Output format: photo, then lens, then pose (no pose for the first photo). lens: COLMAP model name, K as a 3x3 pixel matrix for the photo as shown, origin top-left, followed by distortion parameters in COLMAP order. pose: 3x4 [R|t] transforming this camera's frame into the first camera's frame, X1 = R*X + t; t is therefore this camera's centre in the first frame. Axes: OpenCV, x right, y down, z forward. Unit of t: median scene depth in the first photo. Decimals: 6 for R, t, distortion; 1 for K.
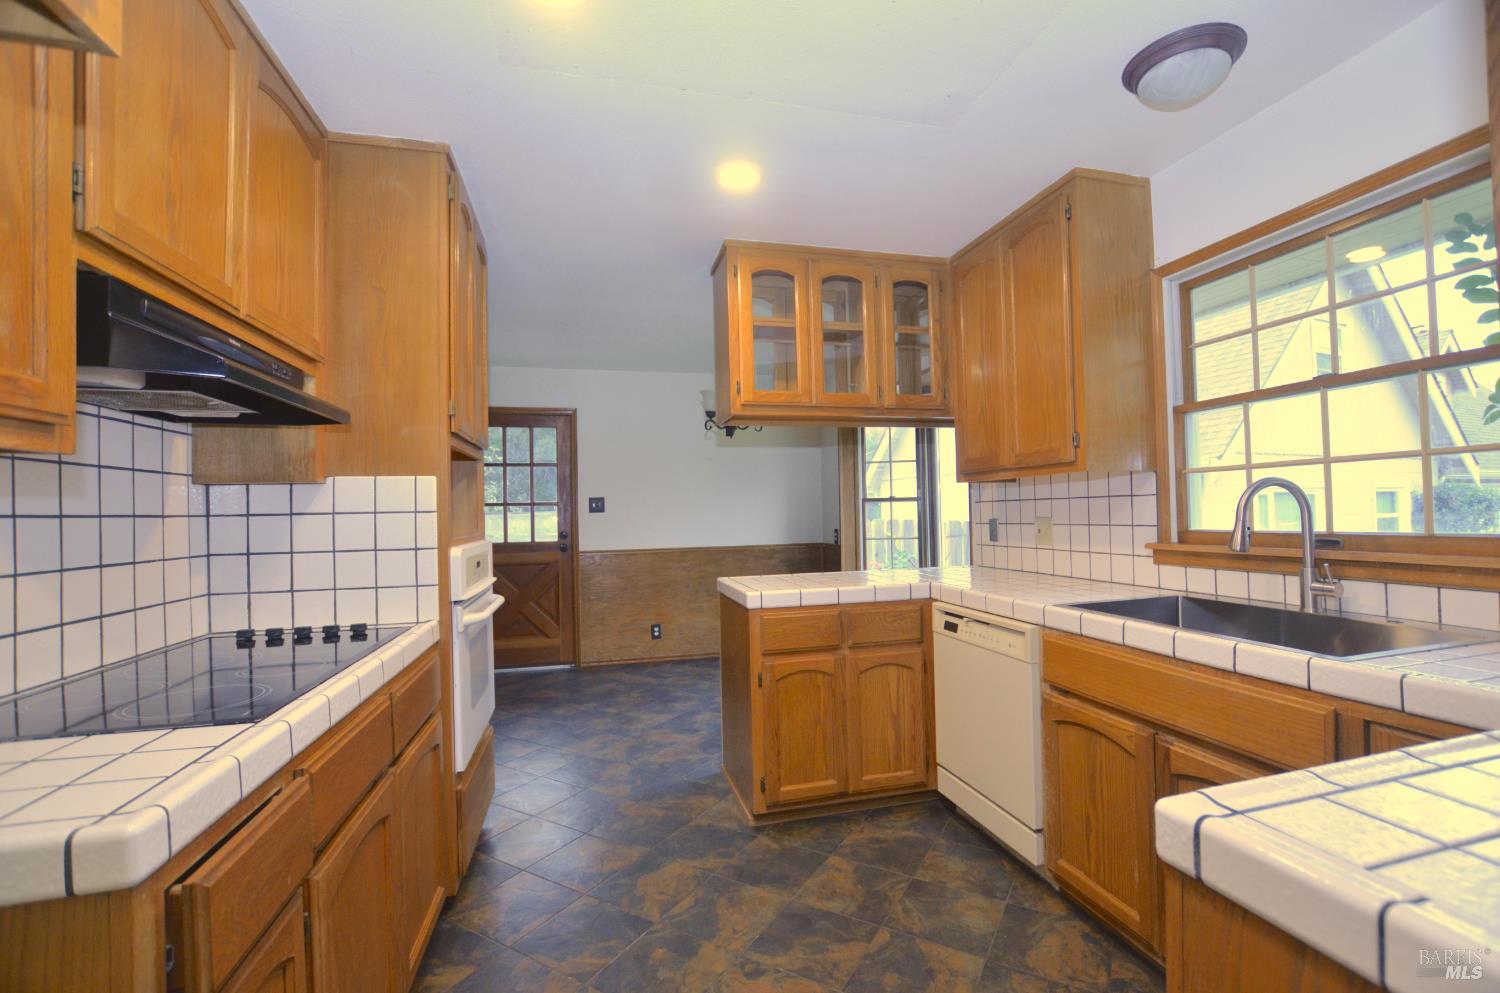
lens RADIAL K [[619.3, 0, 750.0], [0, 619.3, 496.5], [0, 0, 1]] dist [-0.022325, 0.000218]
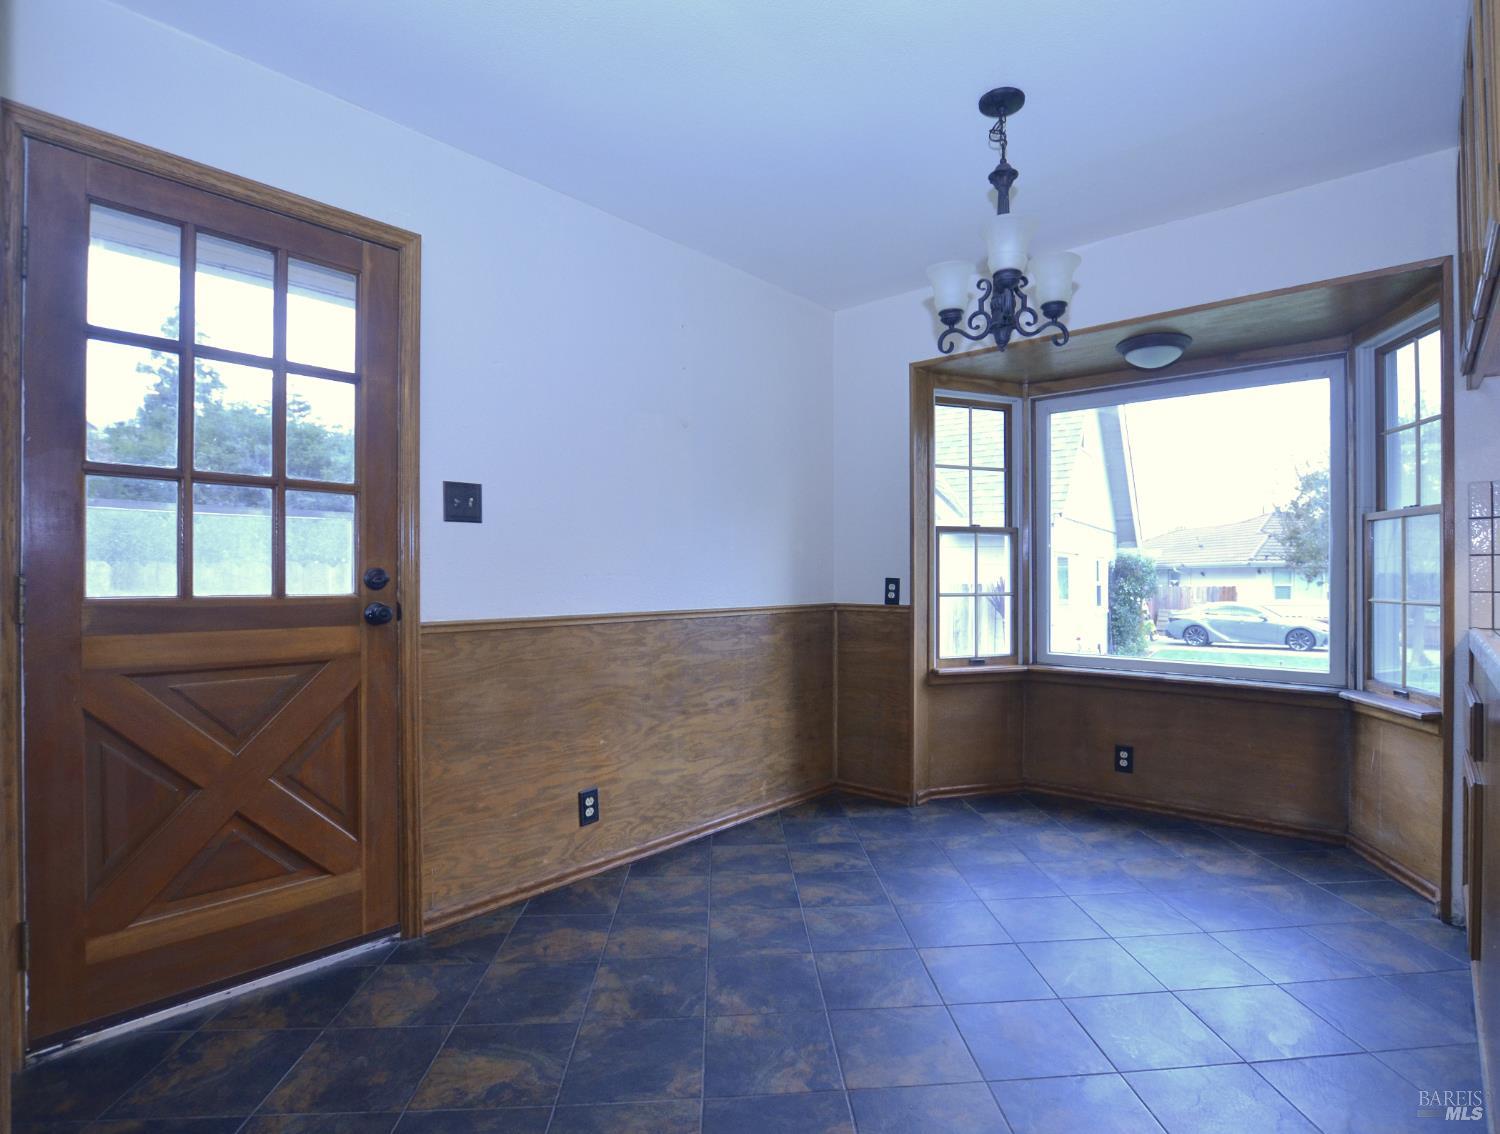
lens RADIAL K [[758.6, 0, 750.0], [0, 758.6, 567.0], [0, 0, 1]] dist [-0.001676, -0.000020]
pose [[0.827932, 0.027550, 0.560151, -0.365501], [-0.032328, 0.999476, -0.001375, 0.049143], [-0.559895, -0.016970, 0.828389, 0.510482]]
